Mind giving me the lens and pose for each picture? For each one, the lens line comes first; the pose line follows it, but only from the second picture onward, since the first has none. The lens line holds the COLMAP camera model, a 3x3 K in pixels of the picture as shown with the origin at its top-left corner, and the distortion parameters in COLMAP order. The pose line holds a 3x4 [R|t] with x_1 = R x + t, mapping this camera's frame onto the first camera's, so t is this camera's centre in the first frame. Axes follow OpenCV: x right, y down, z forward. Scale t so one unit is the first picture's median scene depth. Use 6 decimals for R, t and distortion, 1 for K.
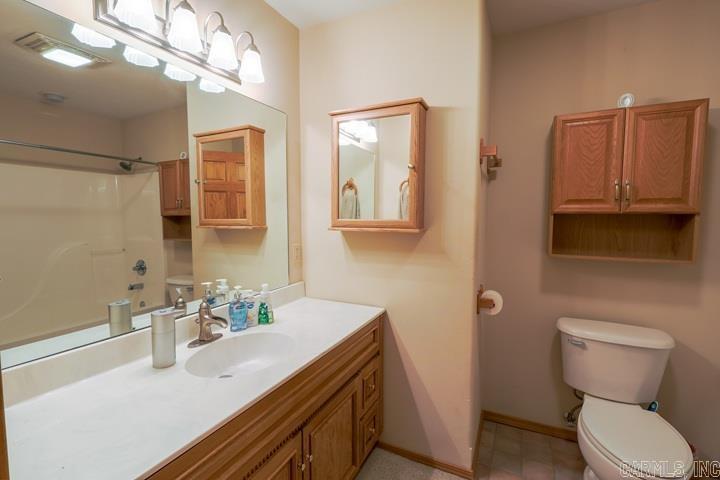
lens RADIAL K [[329.7, 0, 362.1], [0, 329.7, 244.2], [0, 0, 1]] dist [-0.003829, 0.000042]
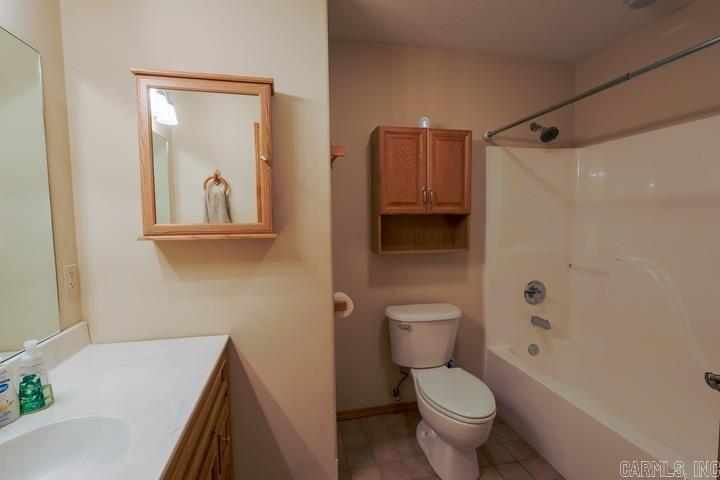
lens RADIAL K [[329.7, 0, 359.5], [0, 329.7, 243.3], [0, 0, 1]] dist [-0.003829, 0.000042]
pose [[0.788208, -0.058132, 0.612658, -0.166156], [0.064574, 0.997845, 0.011604, -0.015680], [-0.612012, 0.030416, 0.790263, 0.179927]]
